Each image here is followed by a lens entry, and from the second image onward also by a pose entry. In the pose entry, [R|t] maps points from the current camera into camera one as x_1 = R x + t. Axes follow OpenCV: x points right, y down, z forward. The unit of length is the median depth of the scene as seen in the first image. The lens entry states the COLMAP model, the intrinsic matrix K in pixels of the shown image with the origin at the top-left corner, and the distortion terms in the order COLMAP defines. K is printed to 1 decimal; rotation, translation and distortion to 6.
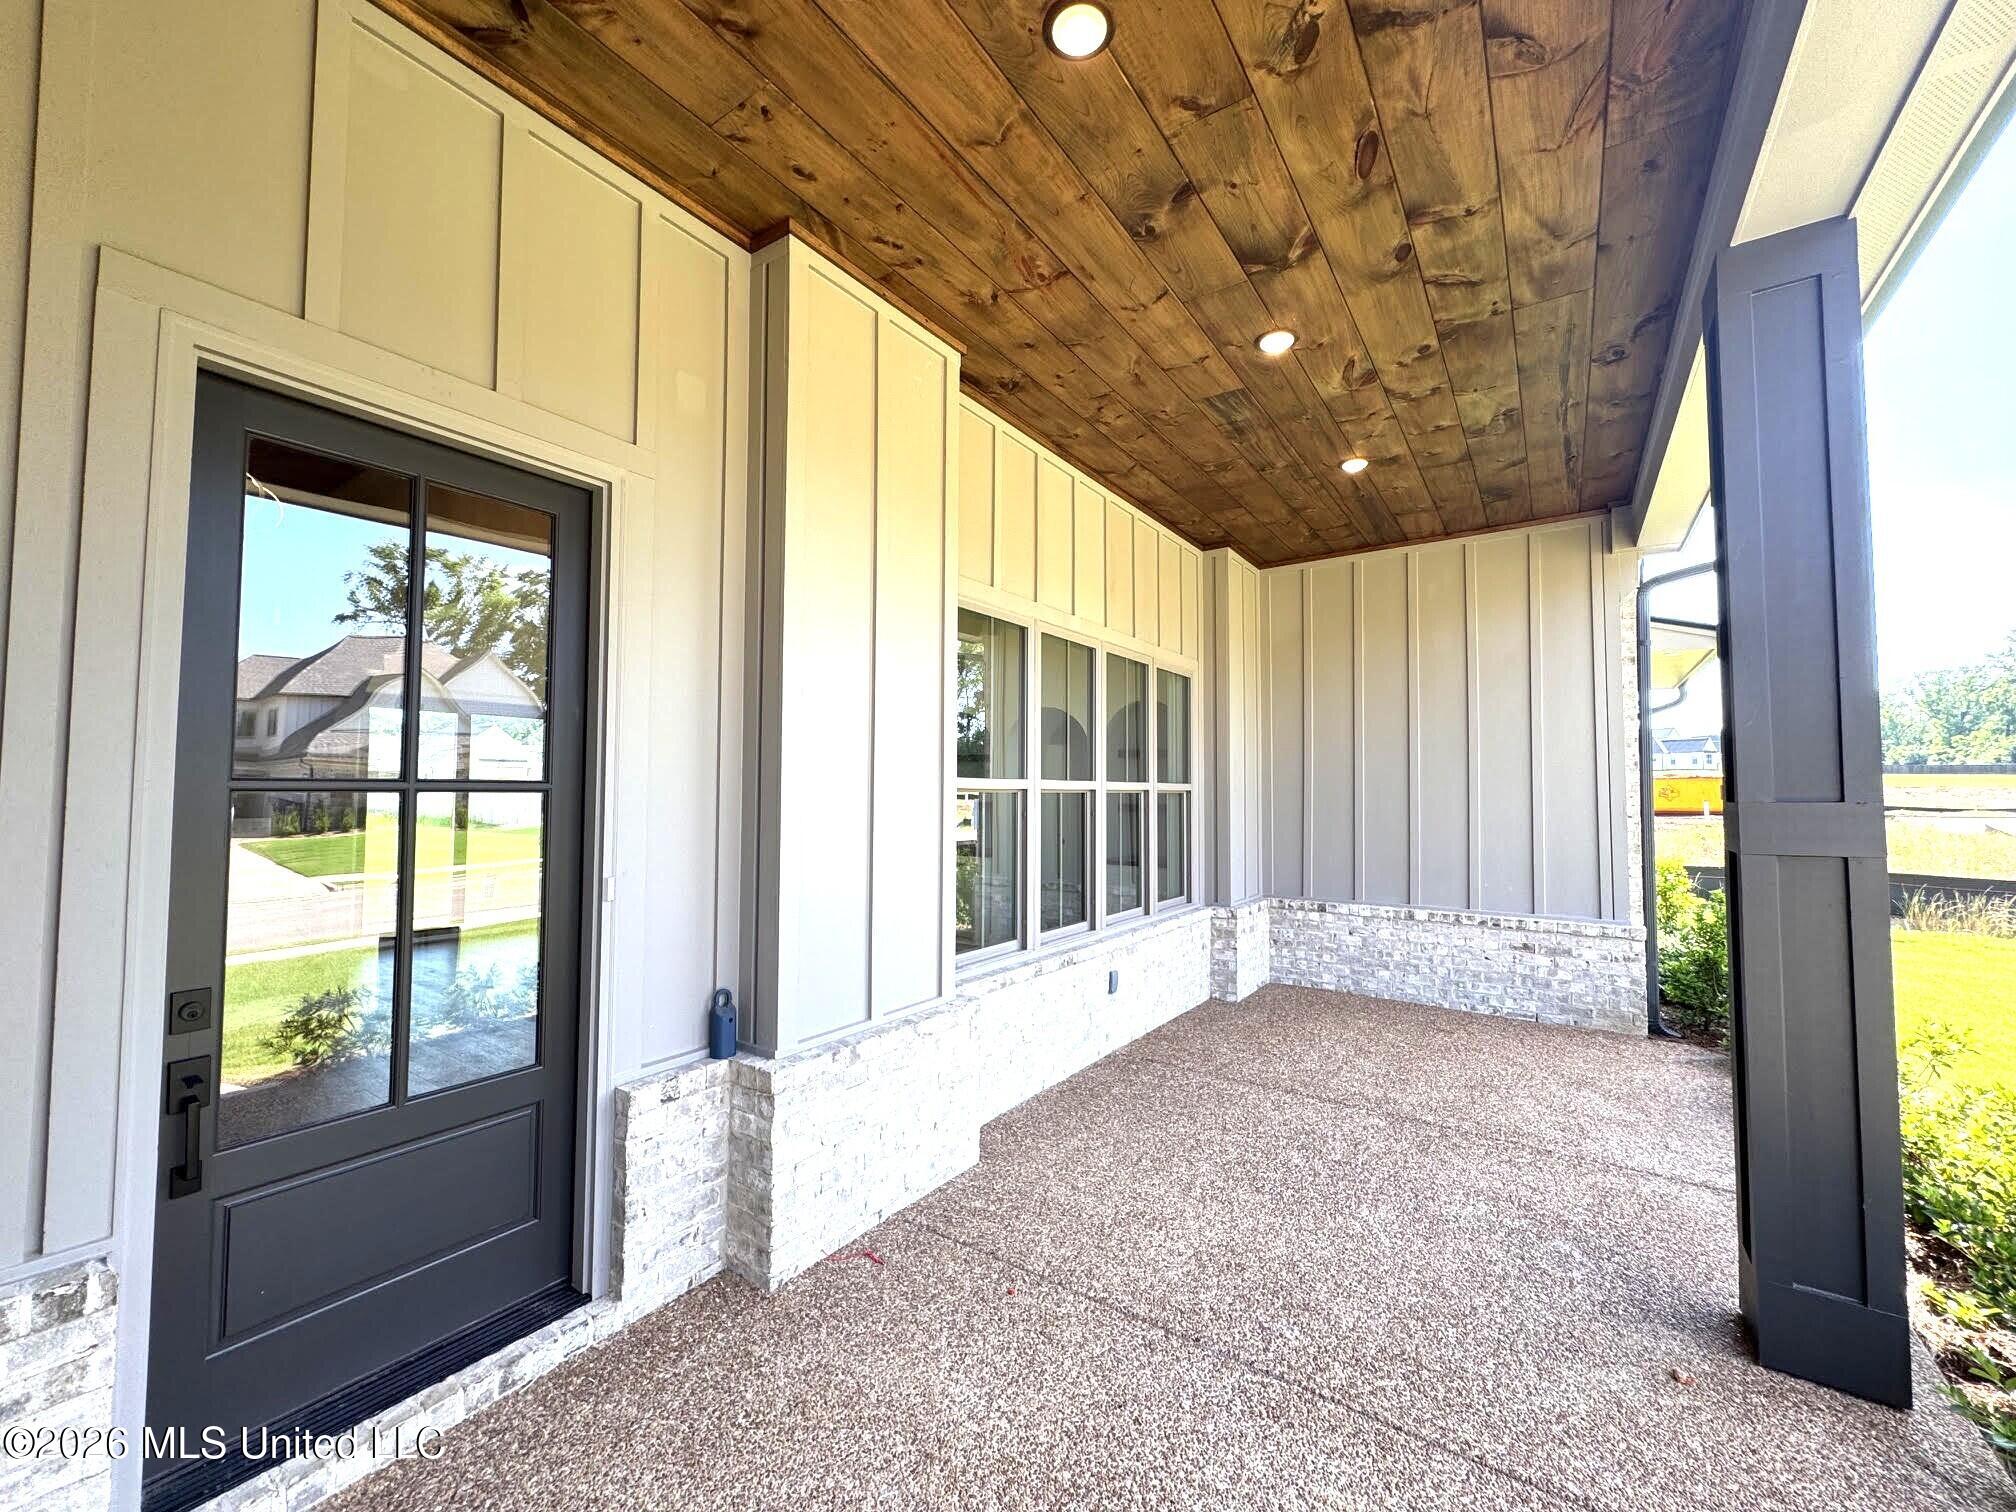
lens RADIAL K [[798.5, 0, 1008.0], [0, 798.5, 756.0], [0, 0, 1]] dist [0.000728, 0.000154]
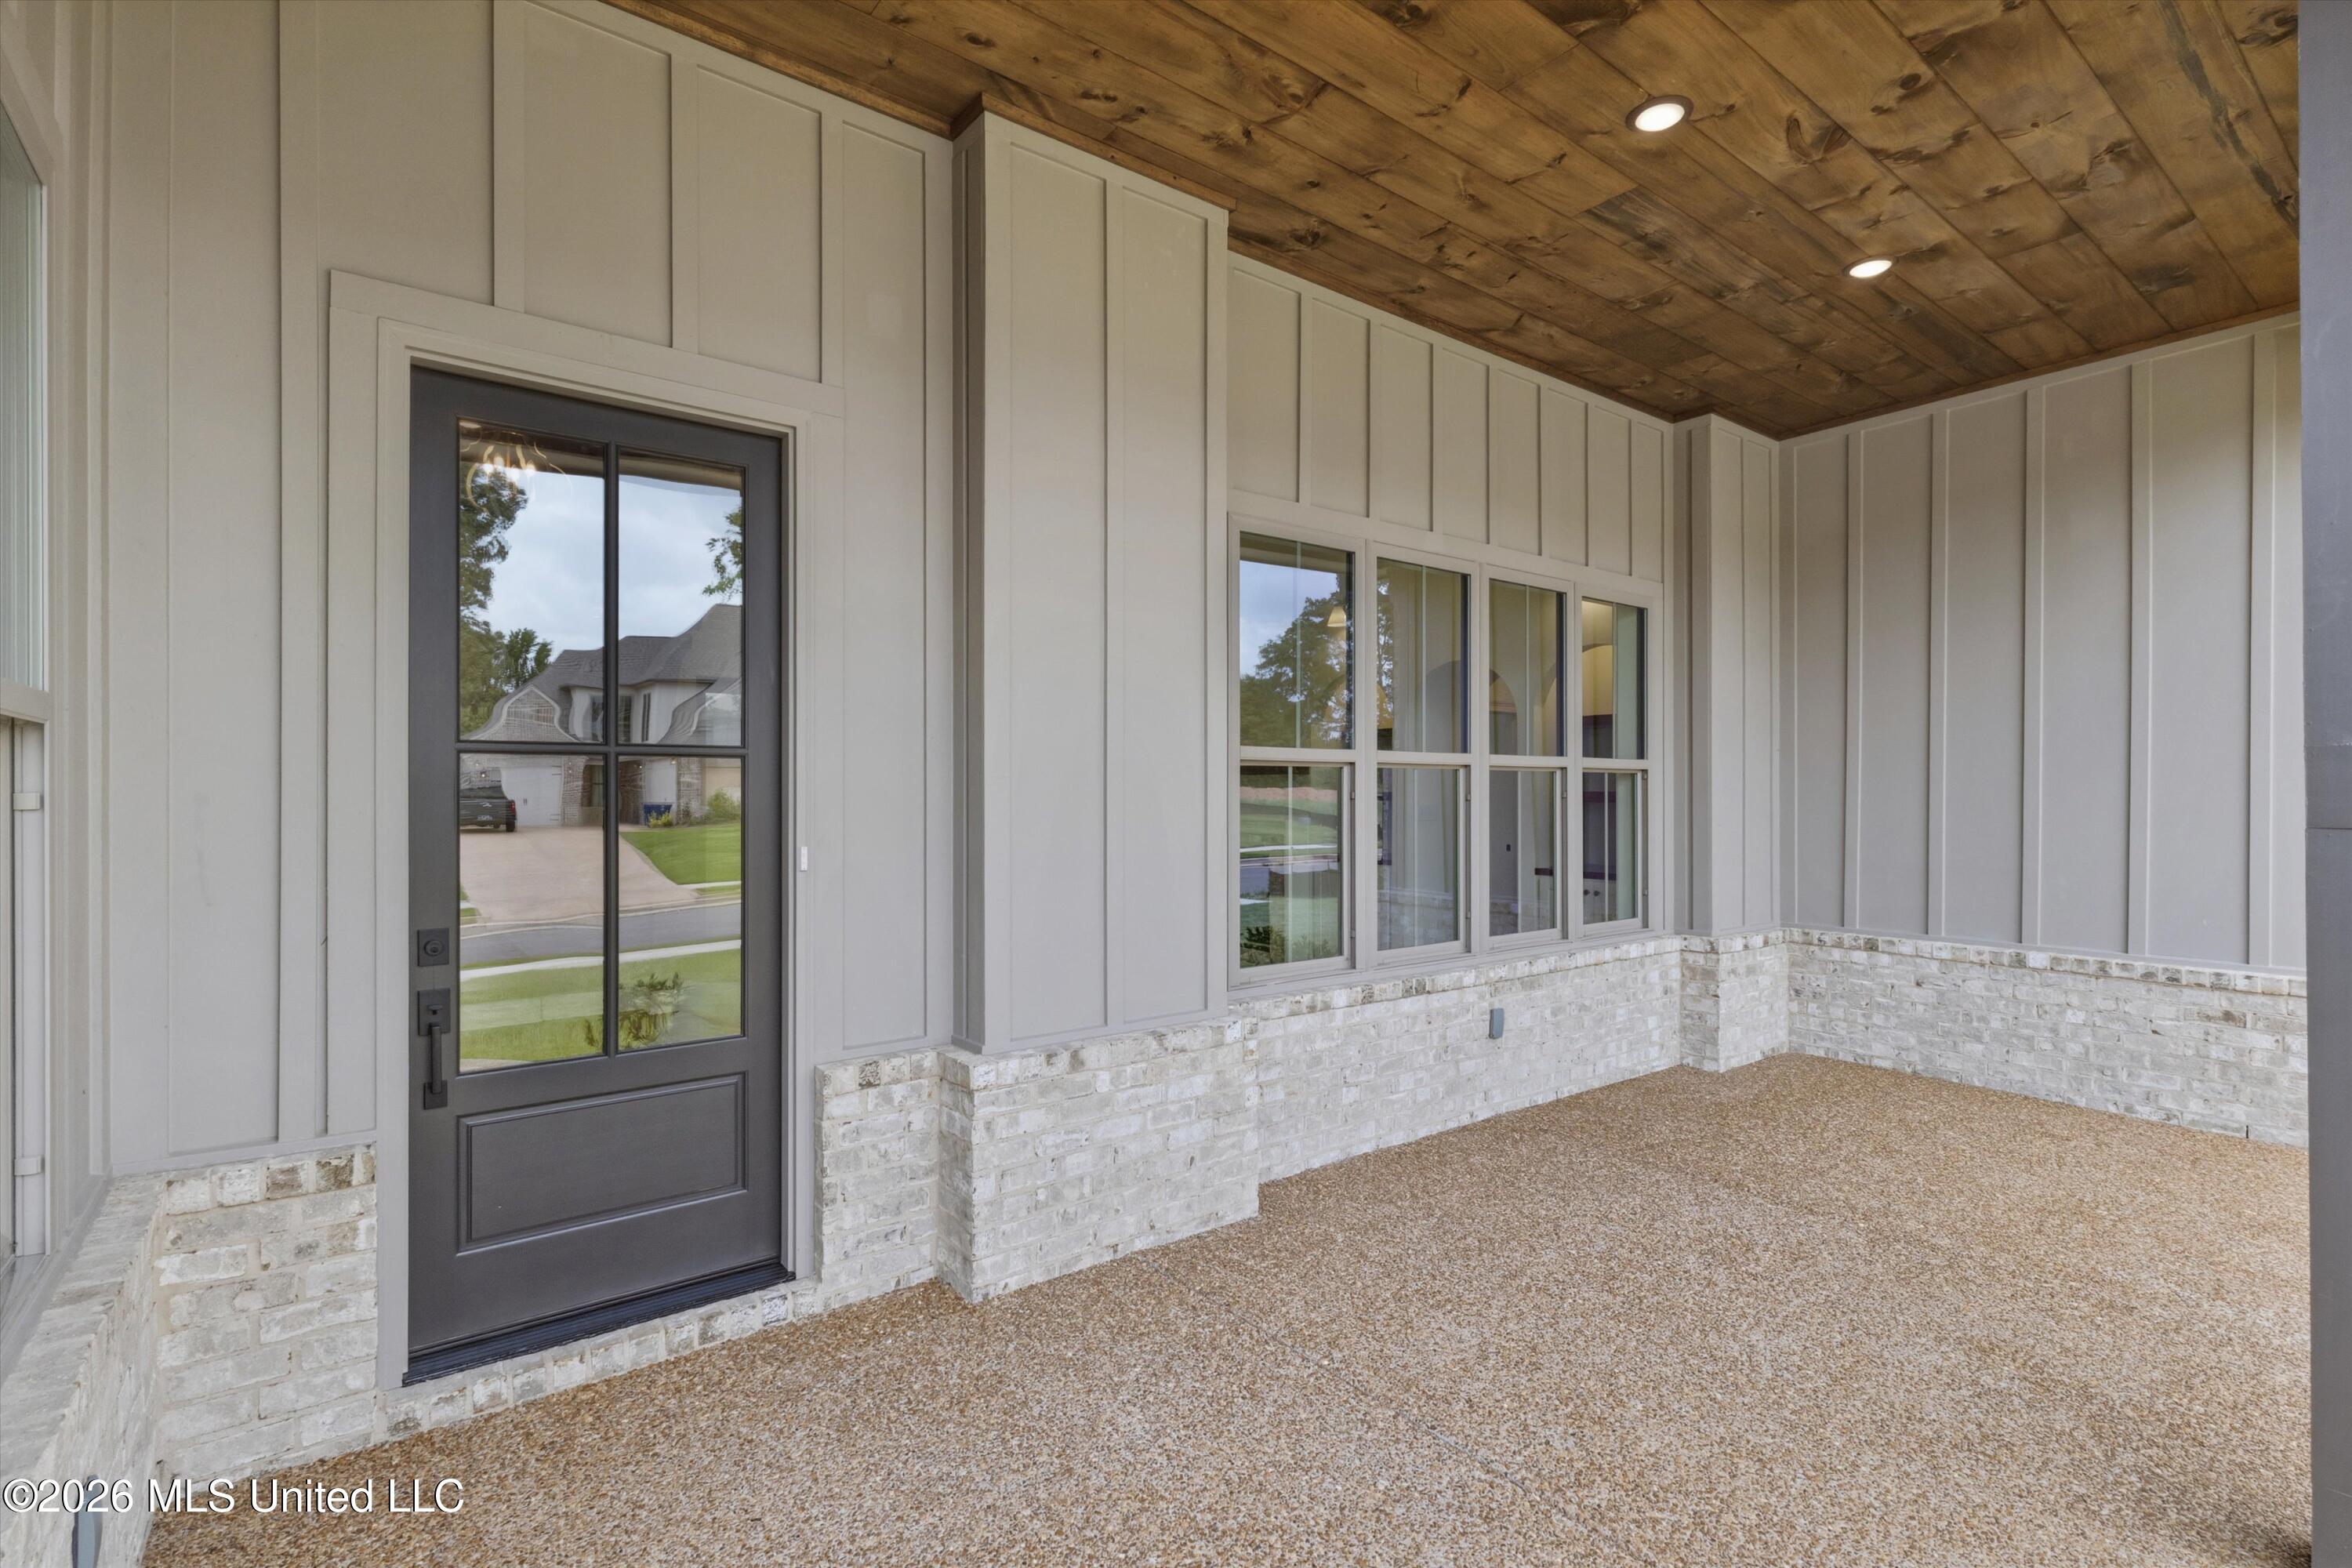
lens RADIAL K [[1082.4, 0, 1176.0], [0, 1082.4, 784.0], [0, 0, 1]] dist [0.005969, 0.000733]
pose [[0.951870, -0.006719, -0.306428, 0.229867], [0.017715, 0.999294, 0.033119, 0.030698], [0.305989, -0.036954, 0.951317, -0.064364]]
